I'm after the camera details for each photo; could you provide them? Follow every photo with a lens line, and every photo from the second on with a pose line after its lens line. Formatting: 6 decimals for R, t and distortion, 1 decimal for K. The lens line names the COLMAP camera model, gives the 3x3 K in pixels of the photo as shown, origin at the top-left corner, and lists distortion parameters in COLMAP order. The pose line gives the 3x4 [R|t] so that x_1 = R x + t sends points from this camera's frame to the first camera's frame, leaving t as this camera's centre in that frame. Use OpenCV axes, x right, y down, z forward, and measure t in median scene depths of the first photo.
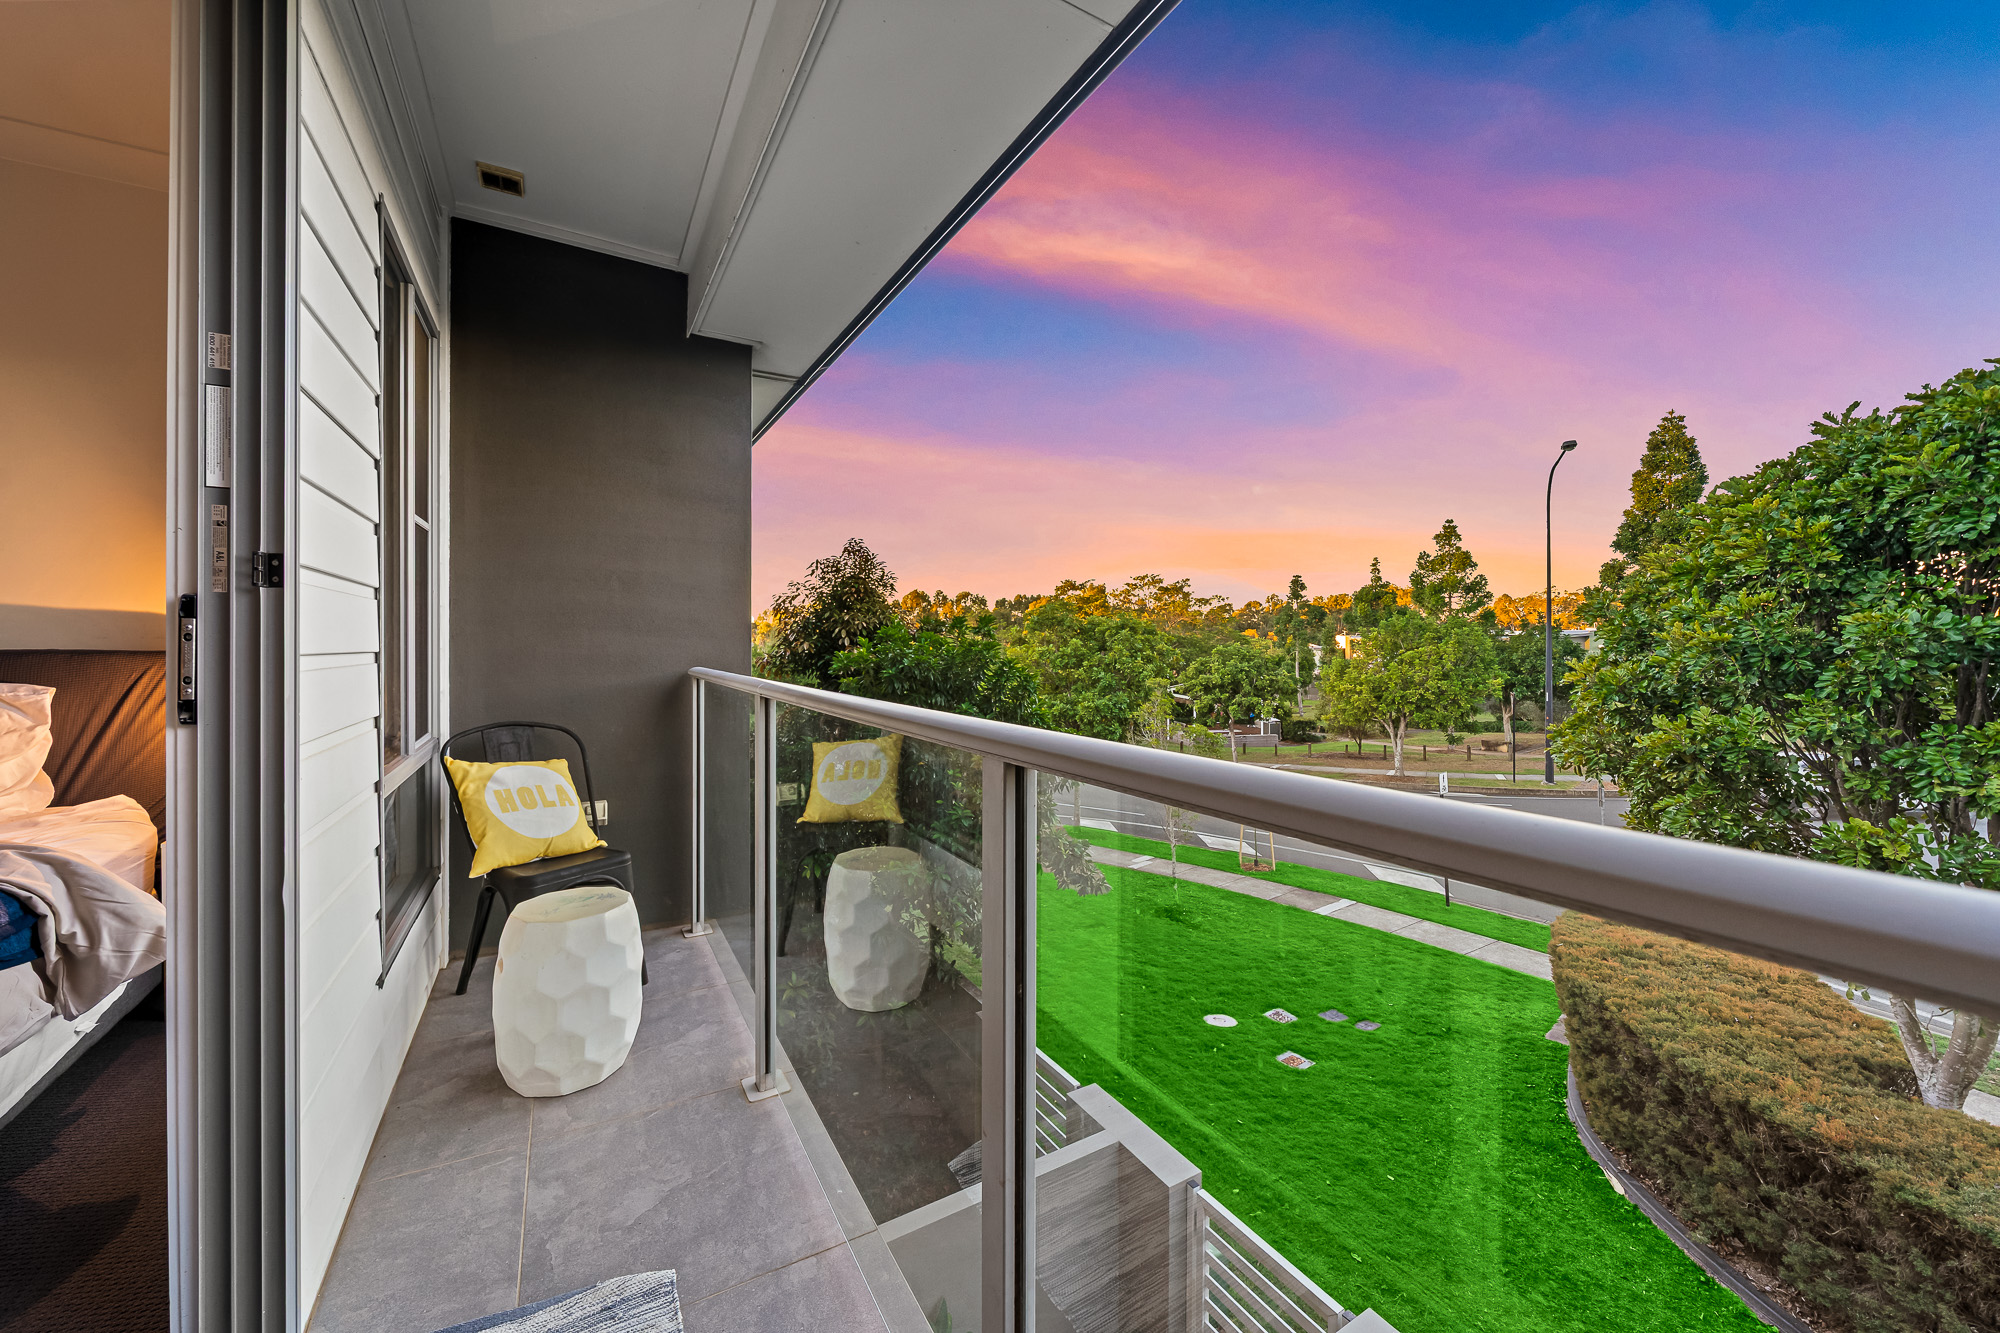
lens RADIAL K [[733.0, 0, 1002.5], [0, 733.0, 655.0], [0, 0, 1]] dist [-0.001659, -0.000186]
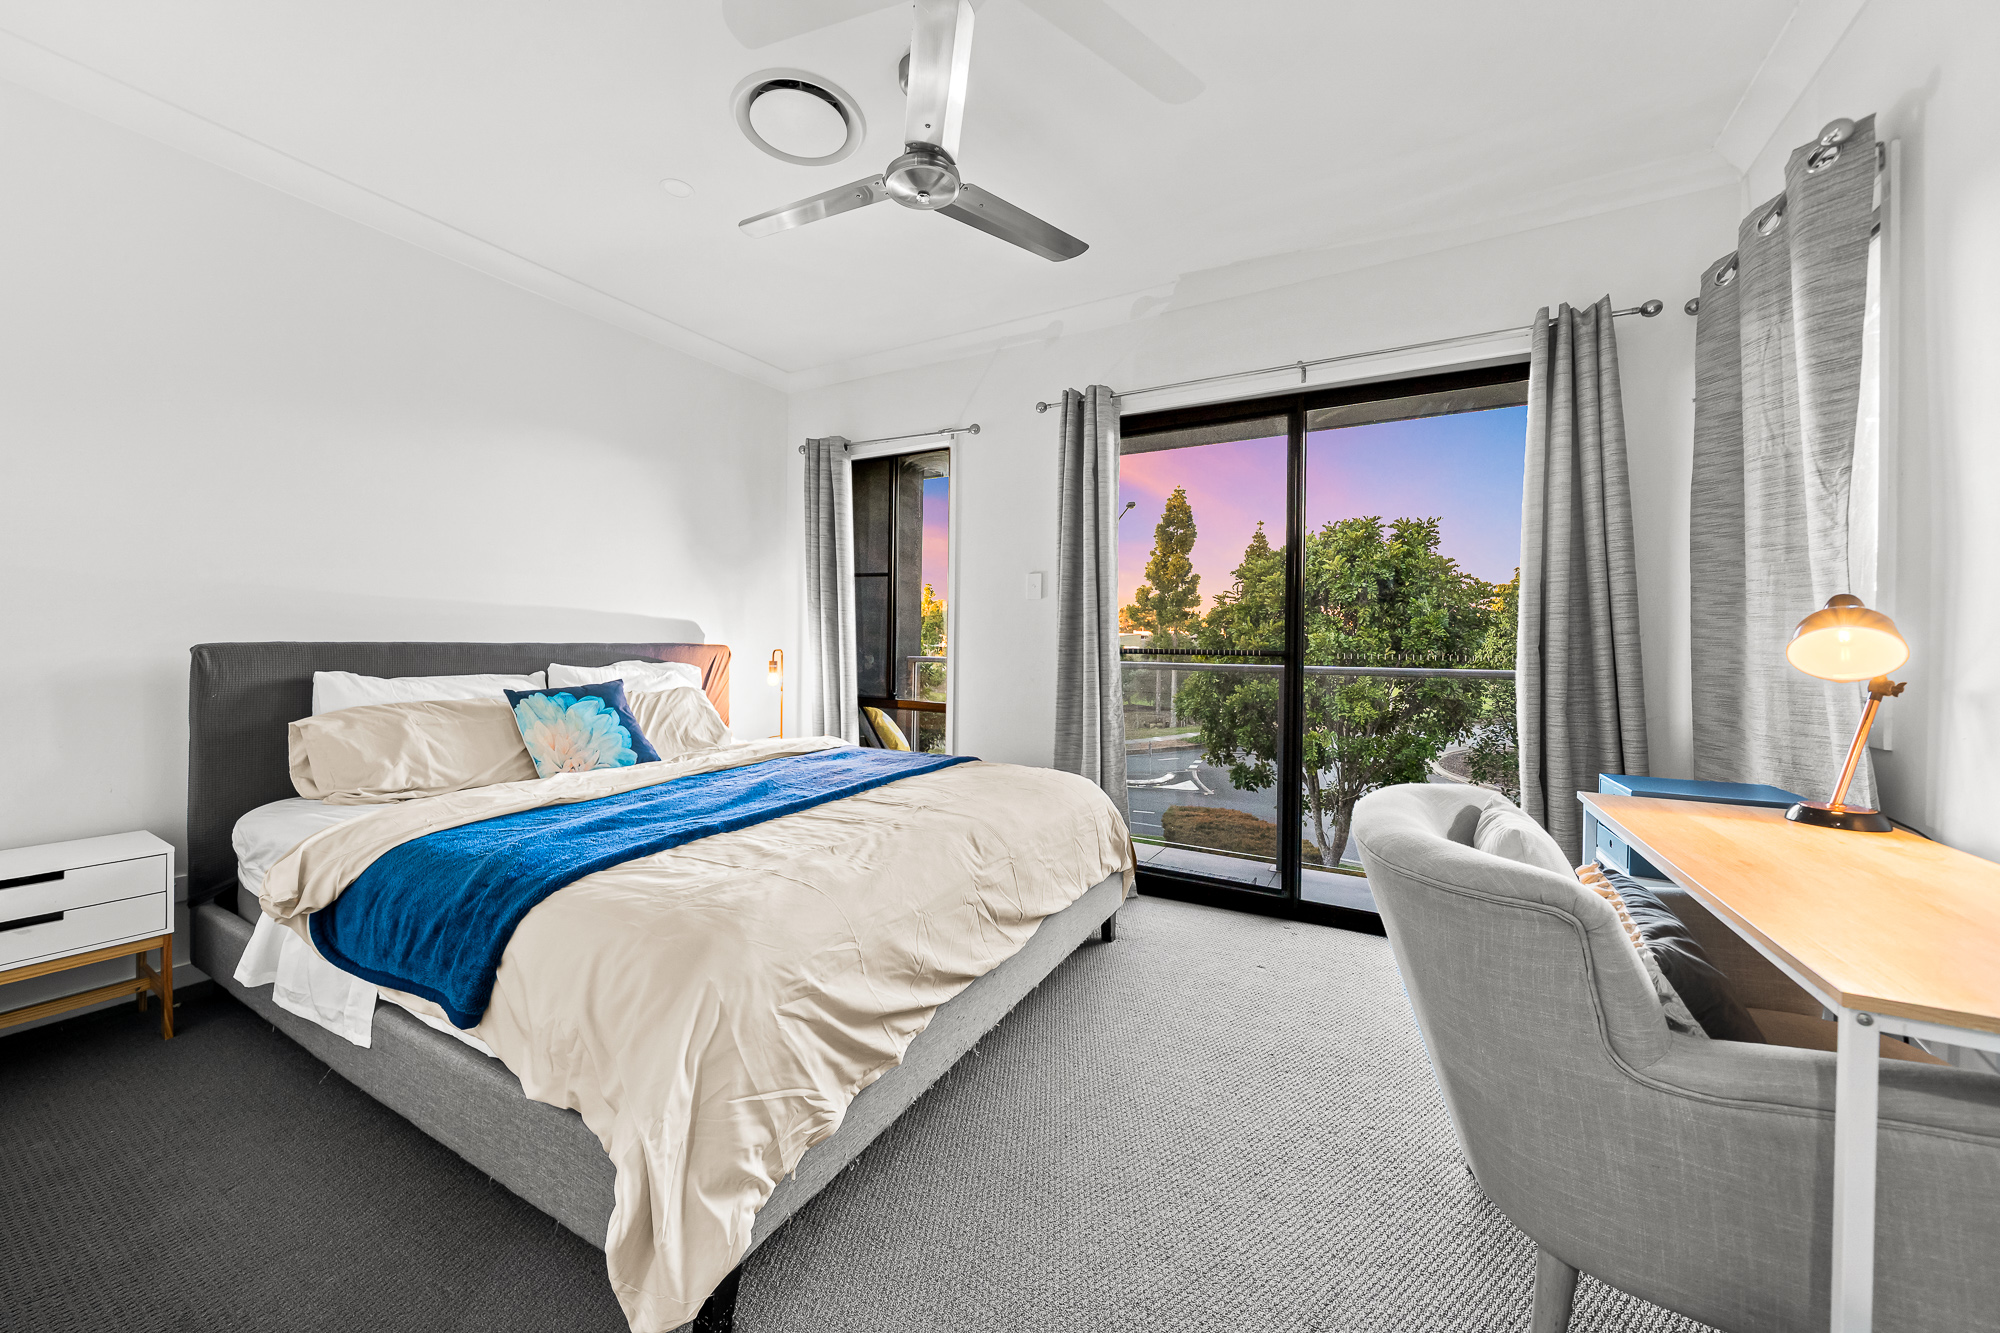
lens RADIAL K [[733.0, 0, 994.0], [0, 733.0, 659.5], [0, 0, 1]] dist [-0.001659, -0.000186]
pose [[0.862826, -0.001469, 0.505499, -0.458773], [-0.002571, 0.999970, 0.007295, 0.003227], [-0.505494, -0.007594, 0.862797, -0.236518]]
